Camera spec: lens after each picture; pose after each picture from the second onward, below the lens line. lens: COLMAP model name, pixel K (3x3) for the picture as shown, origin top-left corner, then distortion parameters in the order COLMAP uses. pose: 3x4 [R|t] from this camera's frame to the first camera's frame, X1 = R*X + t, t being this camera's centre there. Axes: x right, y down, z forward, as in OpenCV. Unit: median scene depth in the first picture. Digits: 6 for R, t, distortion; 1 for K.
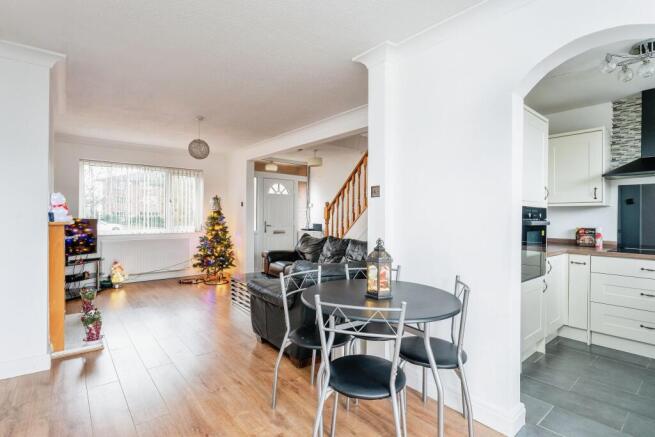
lens RADIAL K [[319.9, 0, 327.5], [0, 319.9, 218.5], [0, 0, 1]] dist [0.000869, 0.000736]
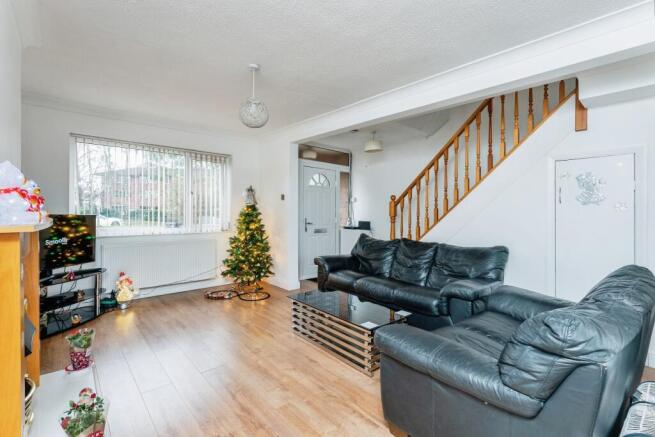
lens RADIAL K [[293.7, 0, 327.5], [0, 293.7, 218.5], [0, 0, 1]] dist [0.018240, -0.000016]
pose [[0.999239, 0.005276, 0.038658, -0.188268], [-0.005912, 0.999849, 0.016366, -0.004036], [-0.038566, -0.016582, 0.999118, 0.262453]]
